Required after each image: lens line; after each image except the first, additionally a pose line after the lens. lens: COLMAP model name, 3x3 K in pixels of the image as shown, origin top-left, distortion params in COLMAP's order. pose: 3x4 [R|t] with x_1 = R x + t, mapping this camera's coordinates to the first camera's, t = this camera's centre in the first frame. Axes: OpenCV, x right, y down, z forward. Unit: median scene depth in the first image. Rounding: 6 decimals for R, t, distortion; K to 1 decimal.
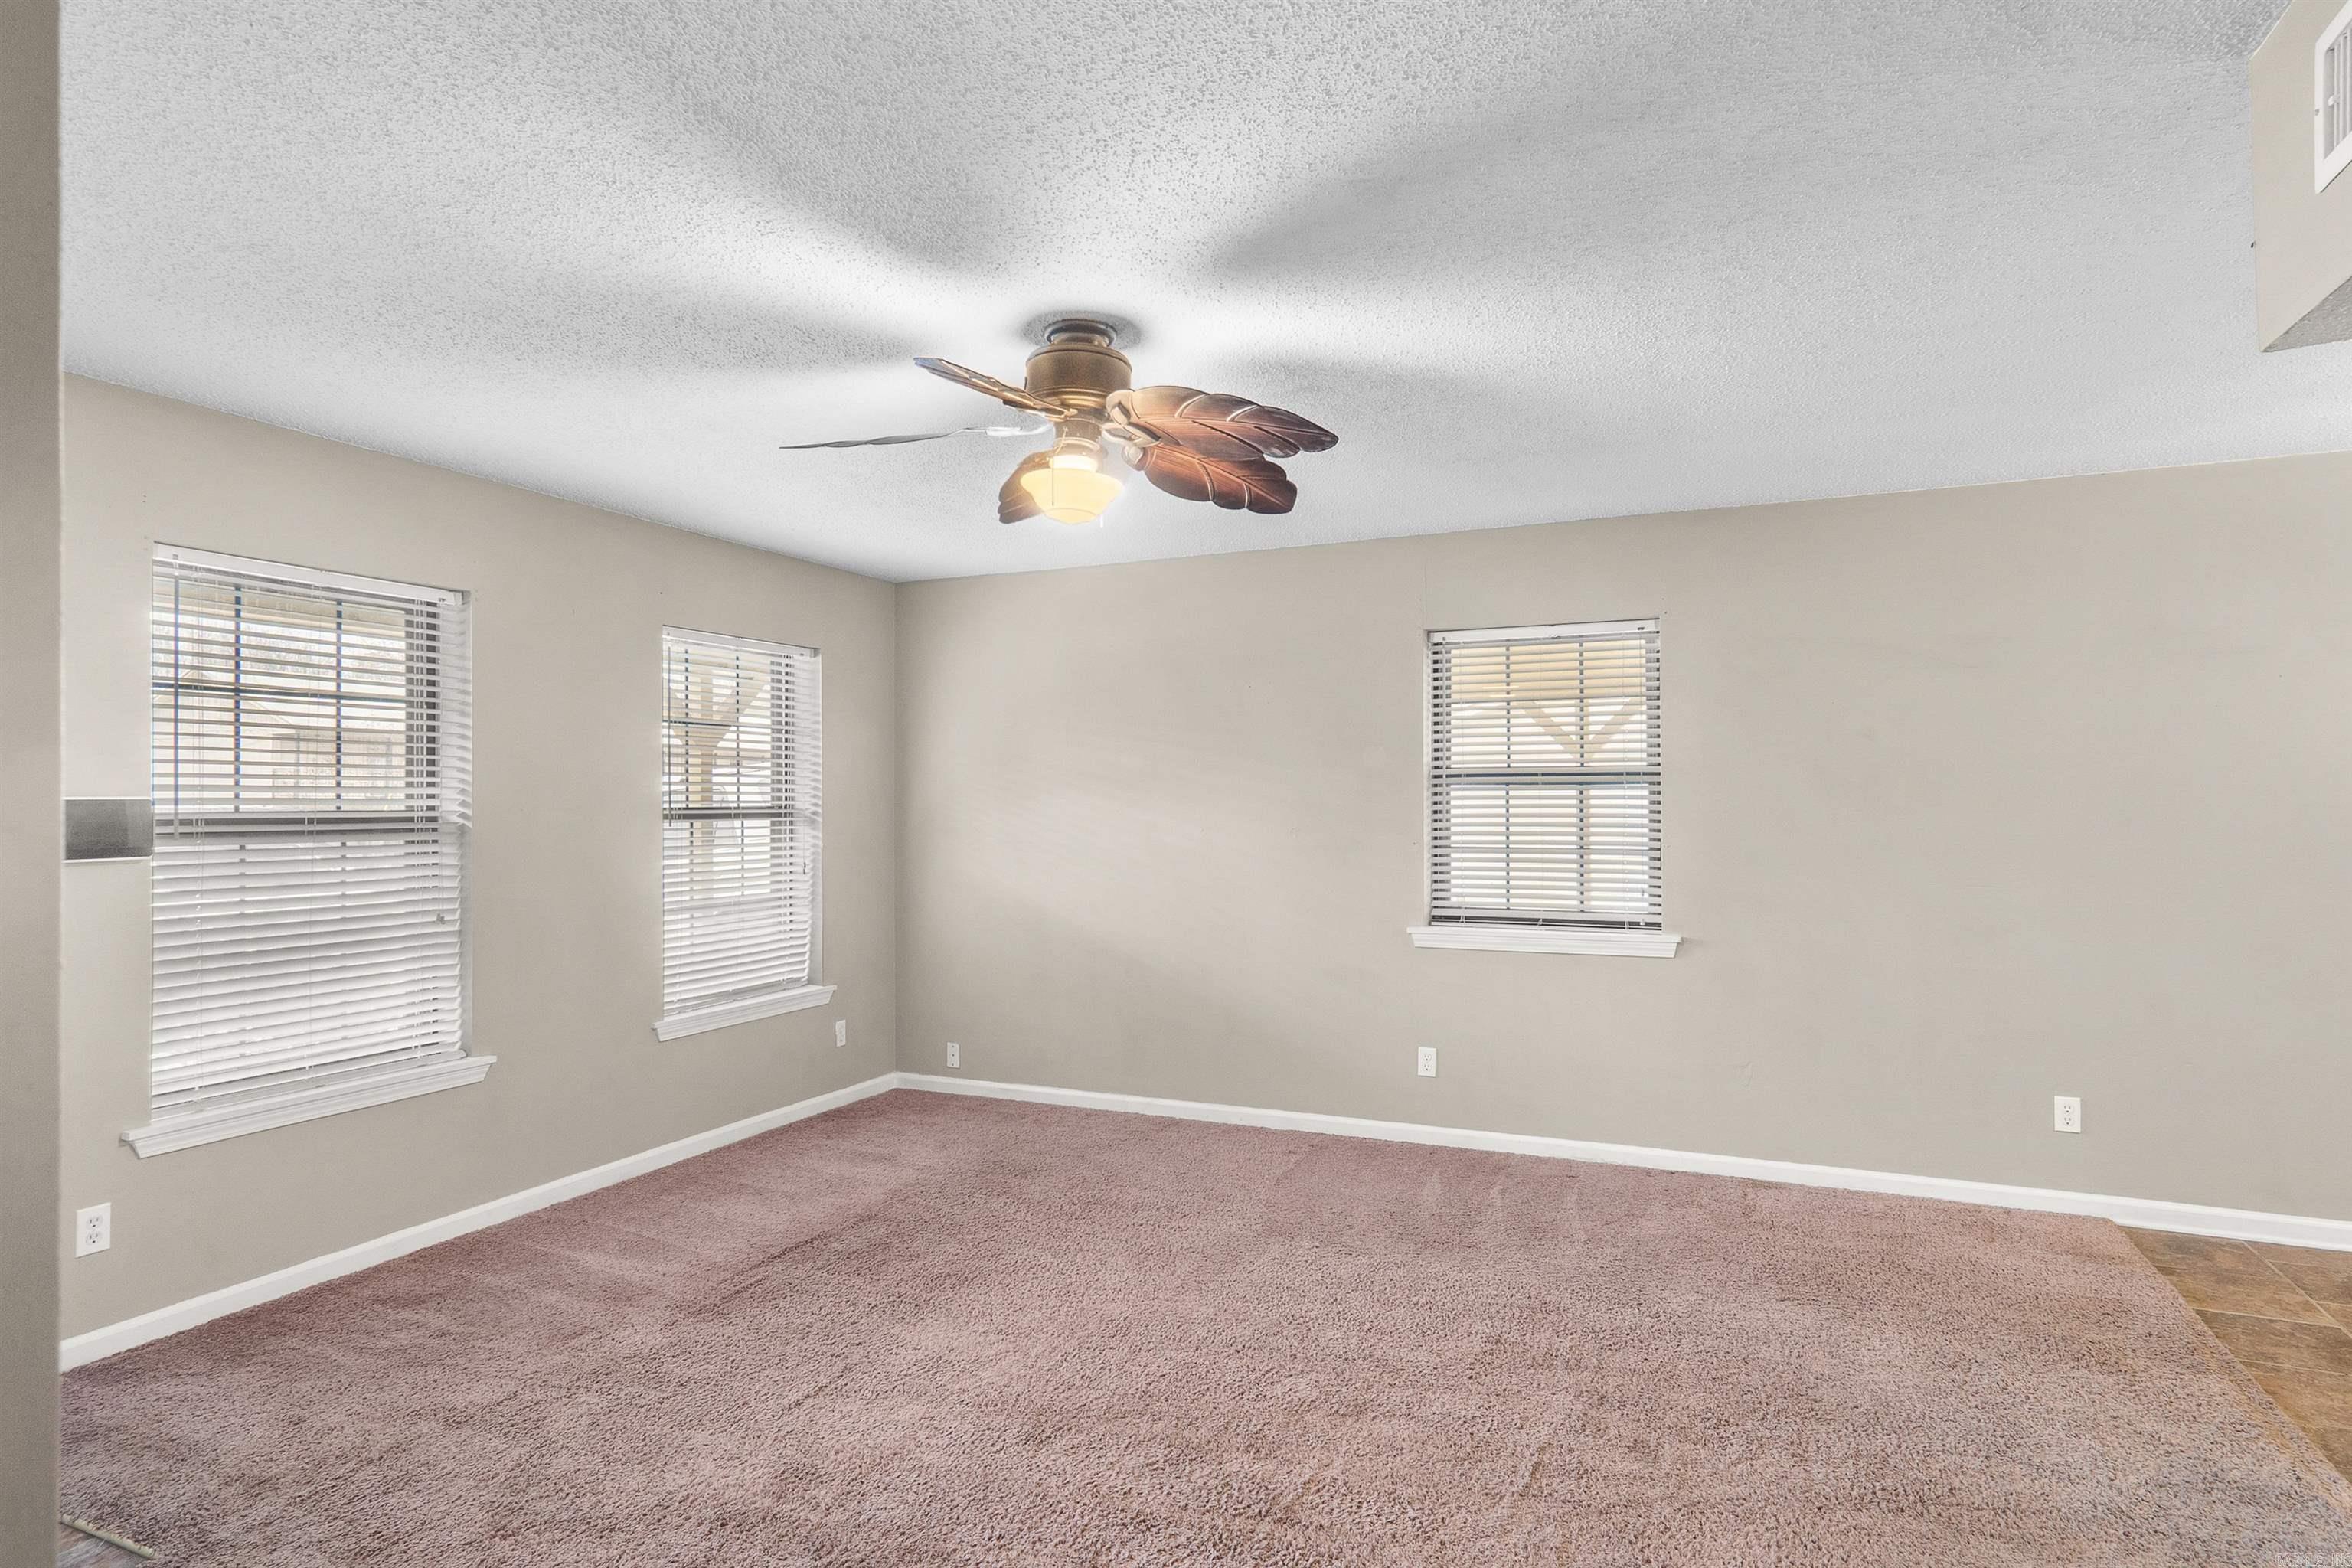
lens RADIAL K [[1251.2, 0, 1135.8], [0, 1251.2, 797.0], [0, 0, 1]] dist [-0.002117, 0.000313]
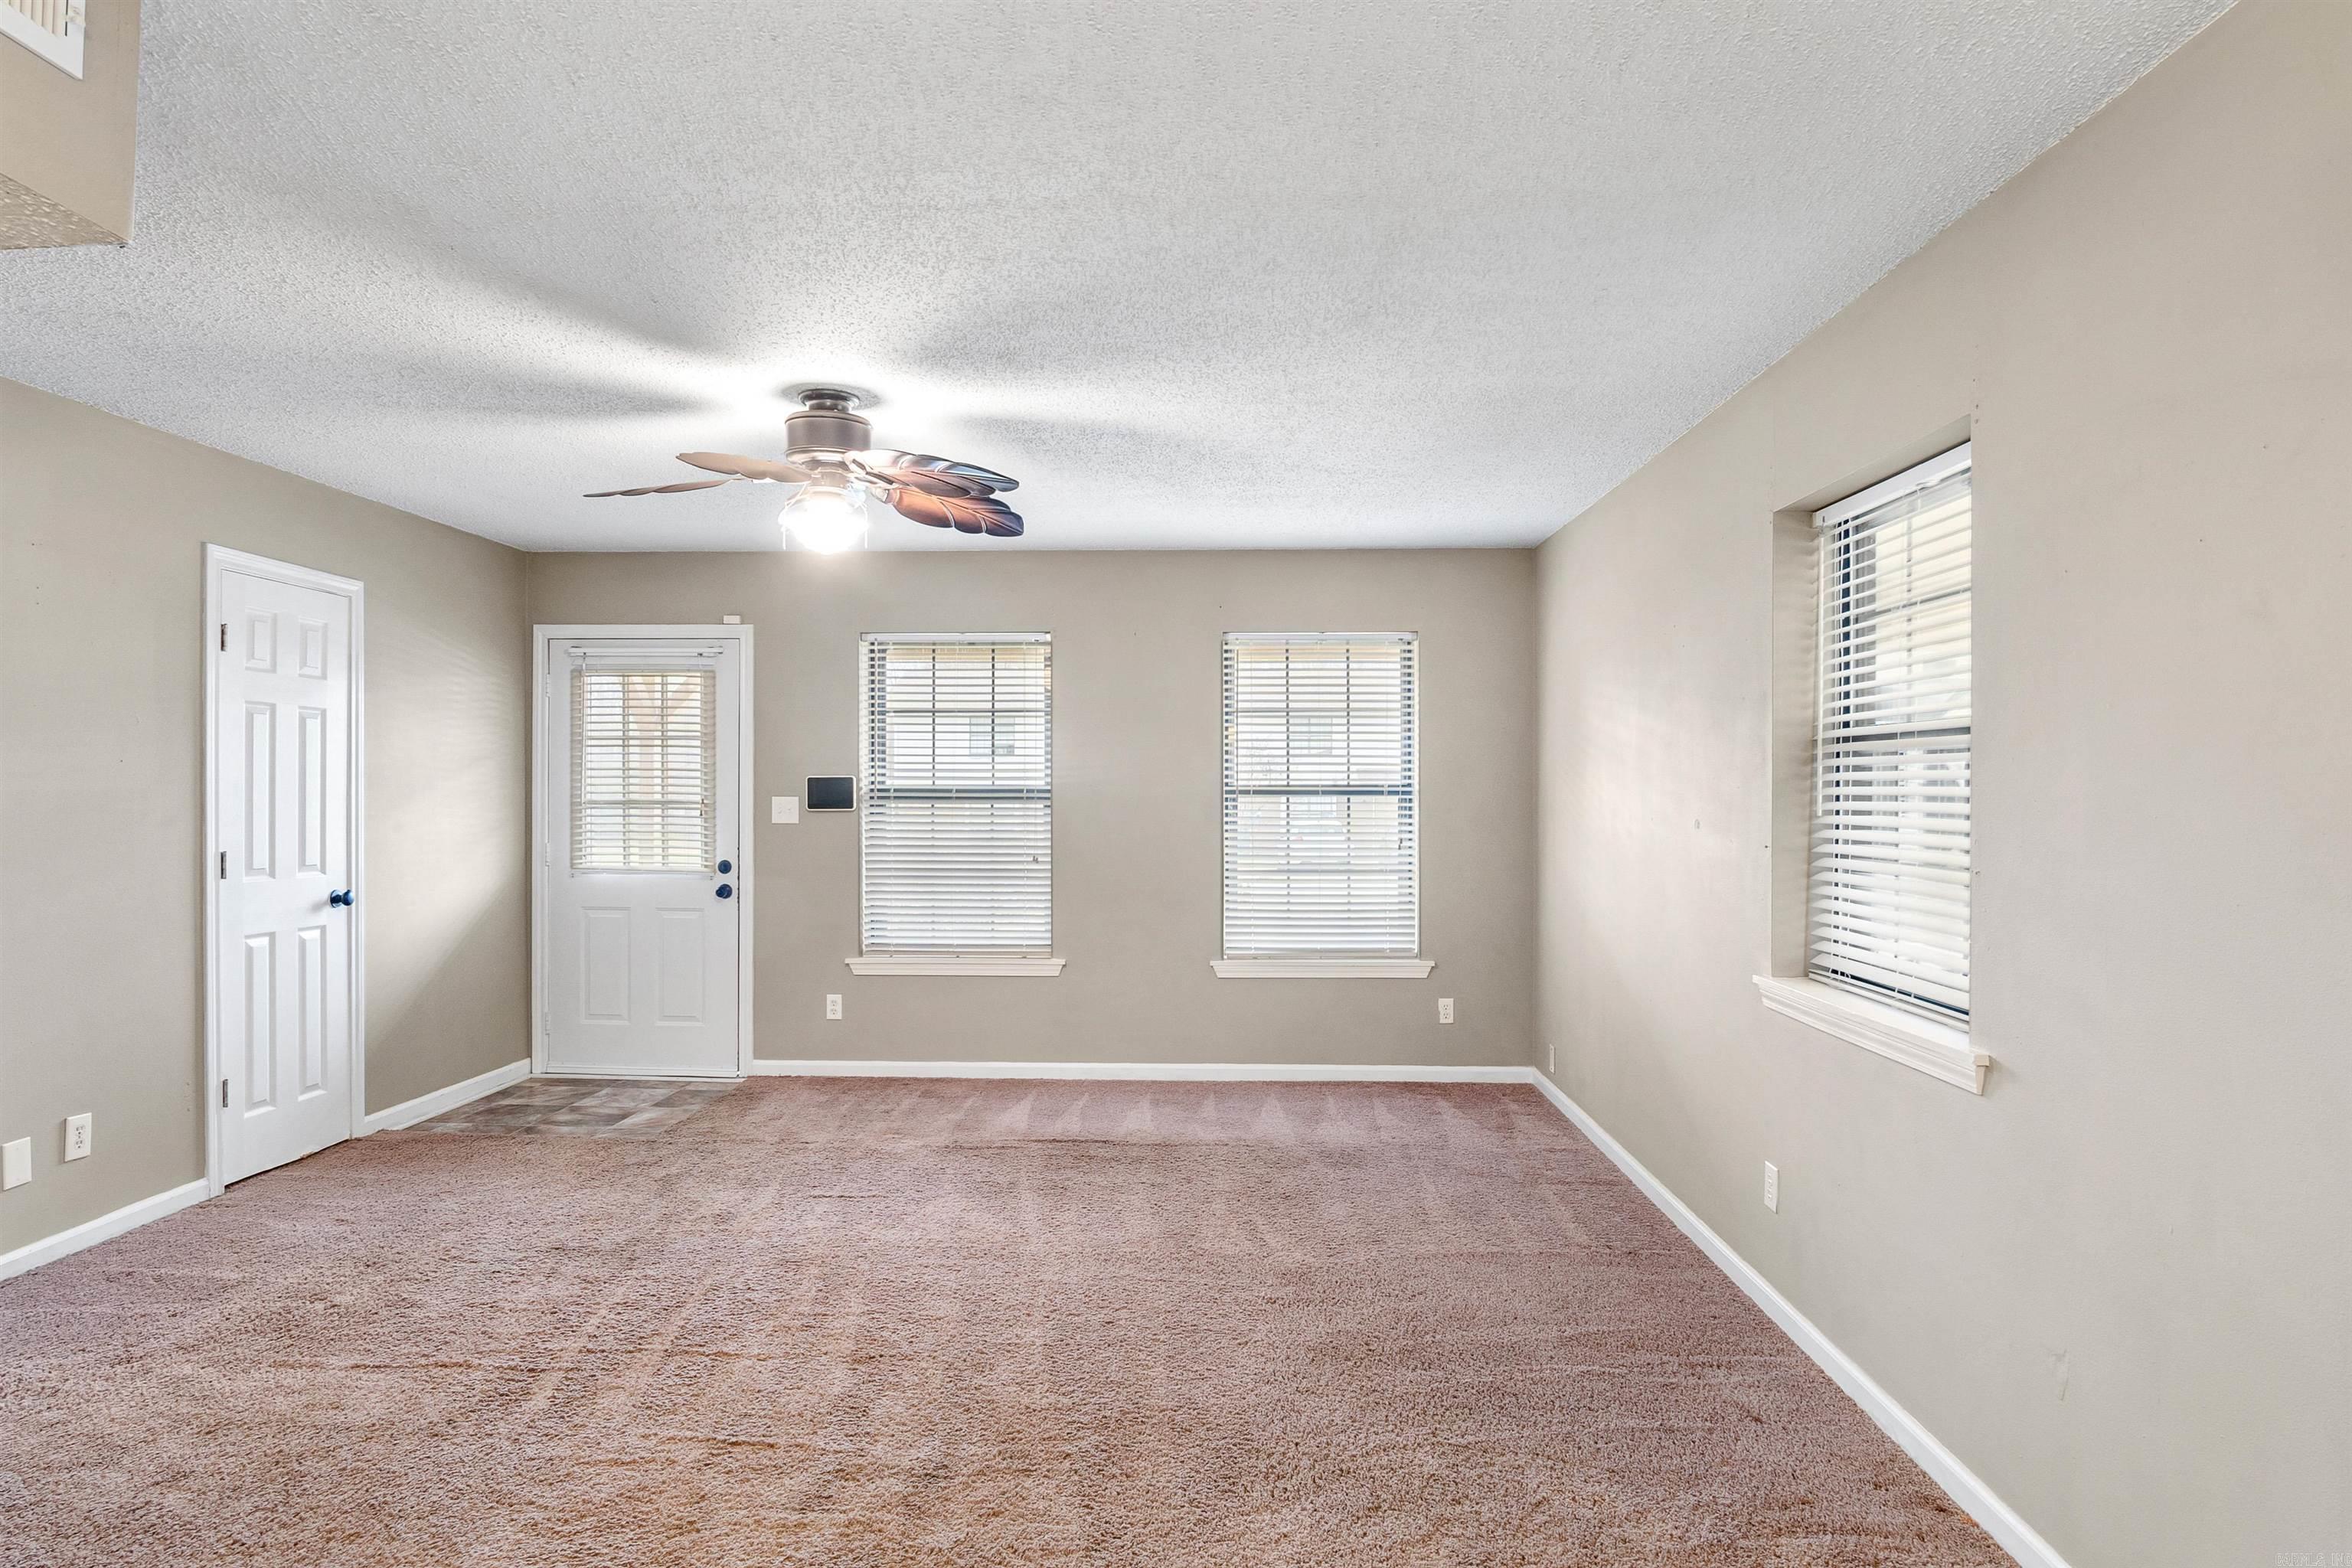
lens RADIAL K [[1271.3, 0, 1176.0], [0, 1271.3, 784.0], [0, 0, 1]] dist [-0.028126, 0.009011]
pose [[0.398788, 0.010890, -0.916979, 0.967090], [0.001032, 0.999924, 0.012324, -0.010159], [0.917043, -0.005861, 0.398746, 0.620007]]
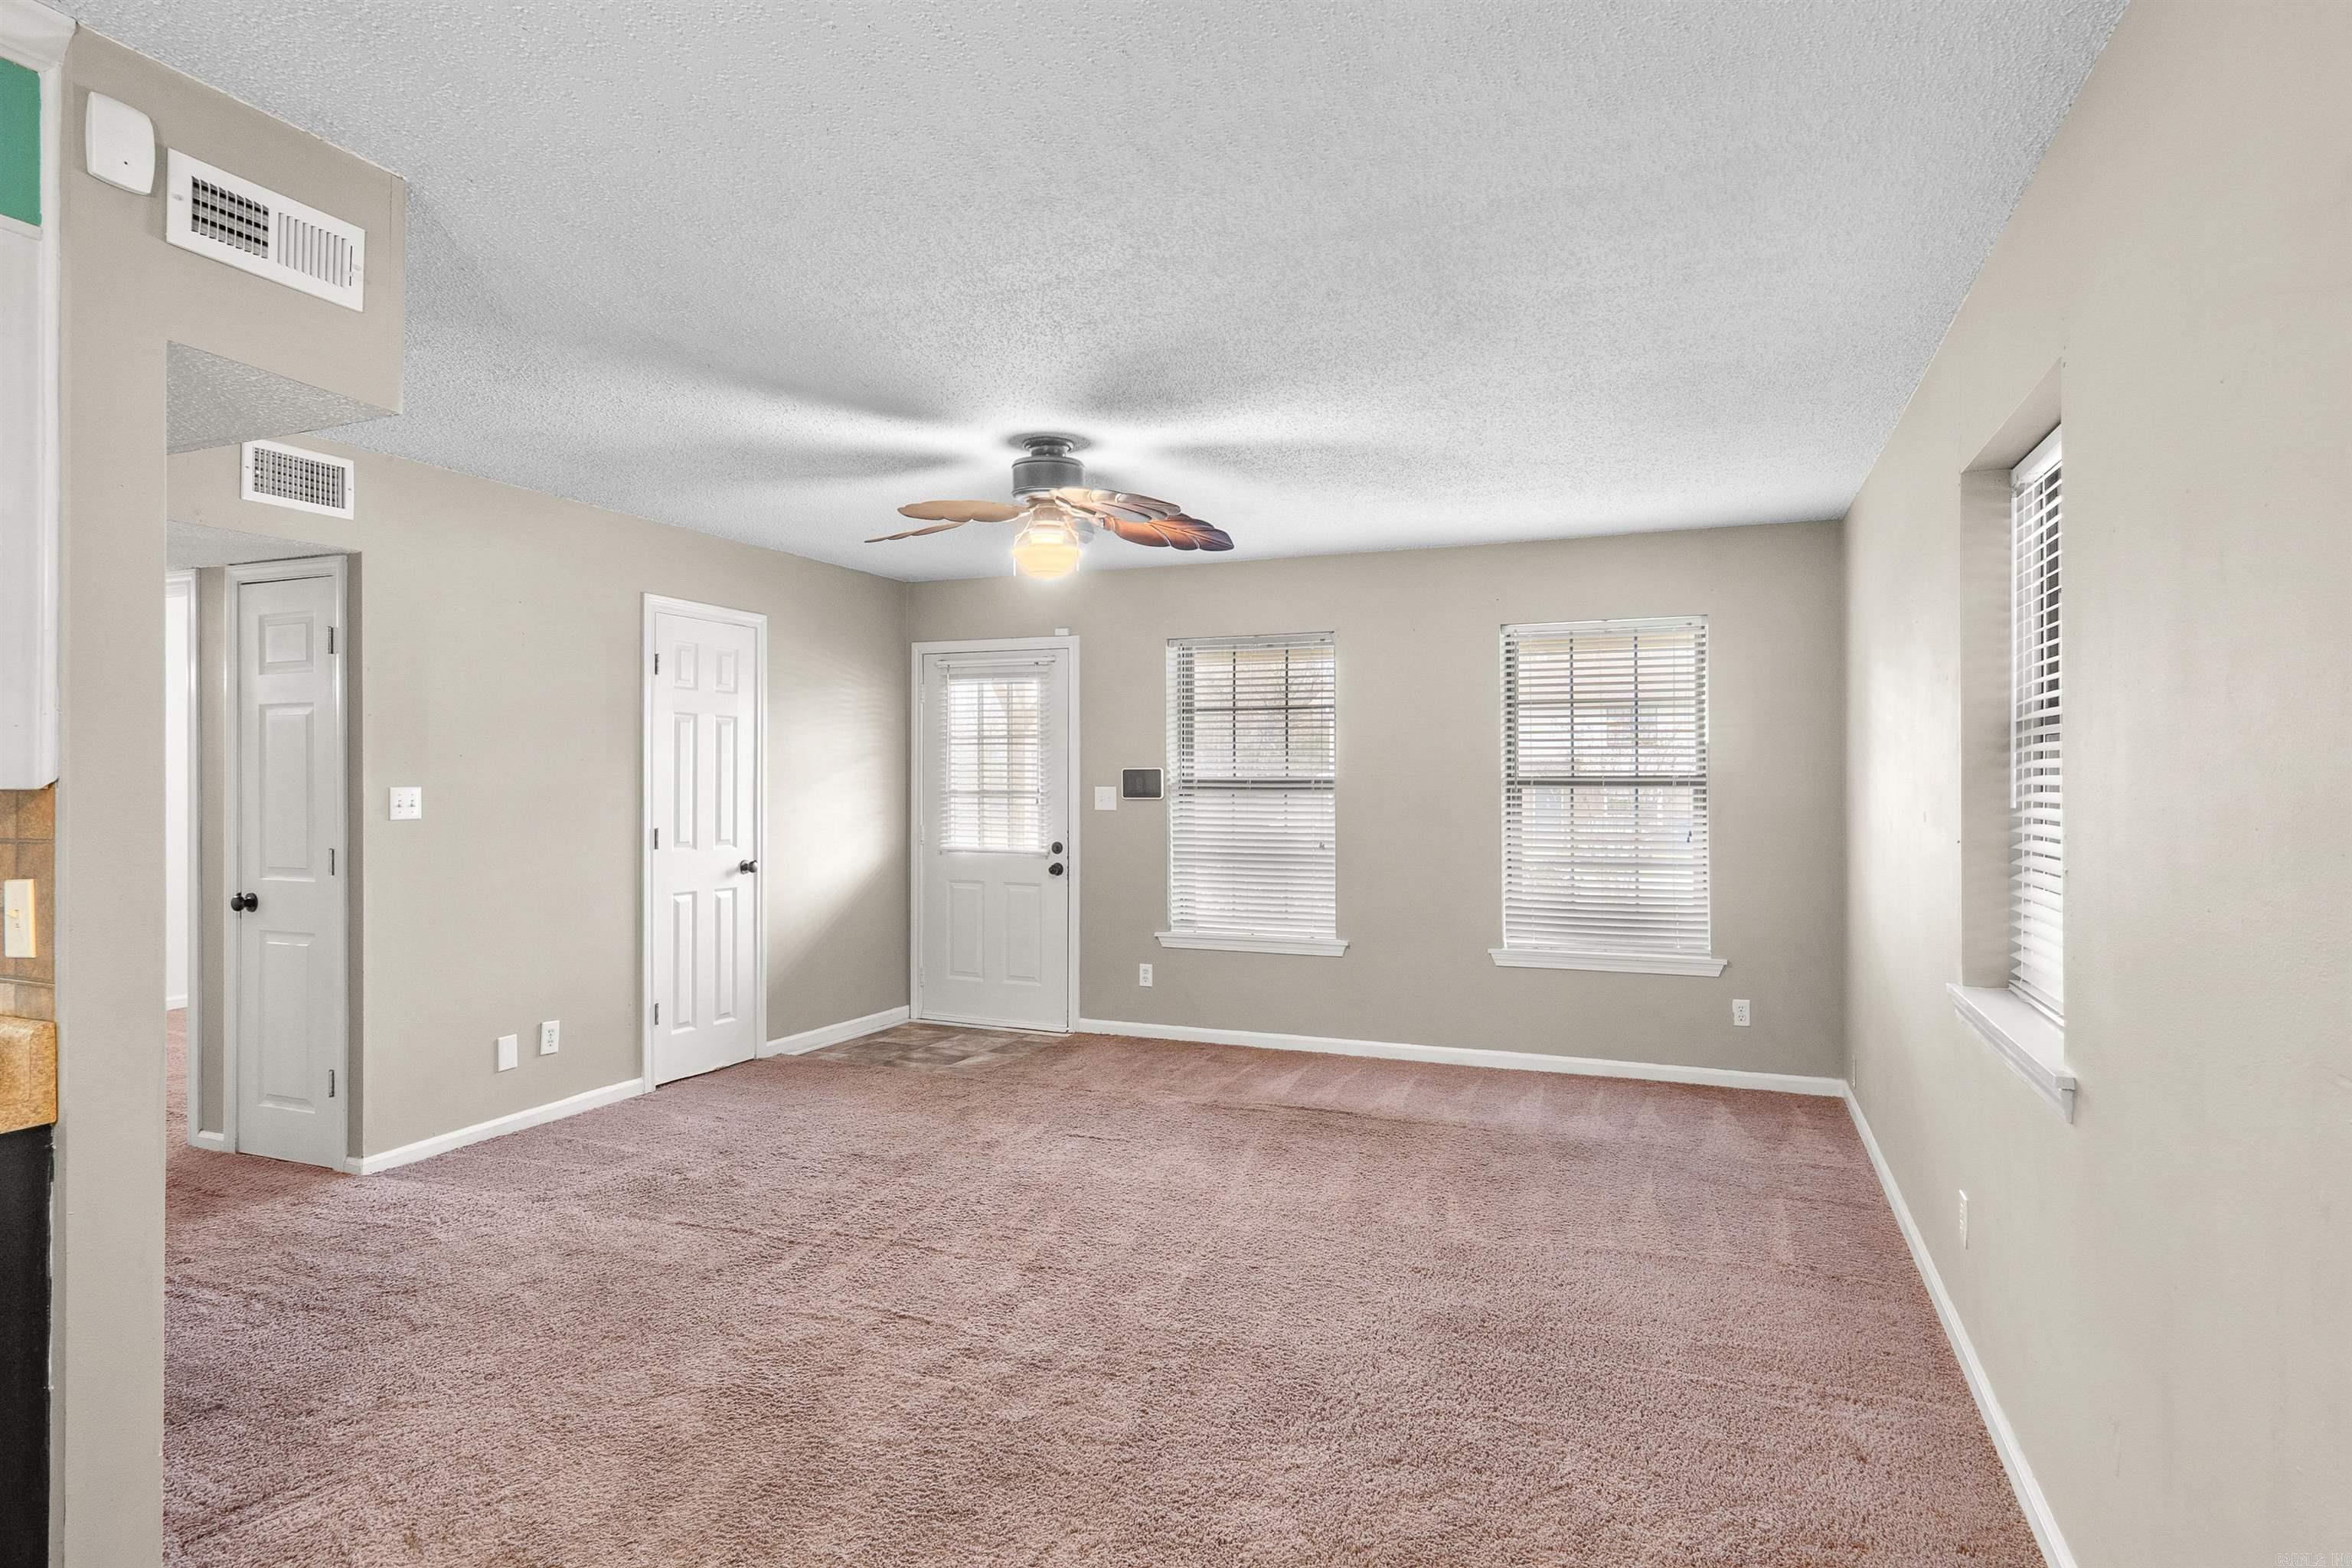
lens RADIAL K [[1242.0, 0, 1183.1], [0, 1242.0, 769.0], [0, 0, 1]] dist [-0.004027, 0.002050]
pose [[0.058217, 0.005552, -0.998289, 1.082402], [0.007408, 0.999955, 0.005993, -0.010165], [0.998276, -0.007744, 0.058173, 0.819485]]
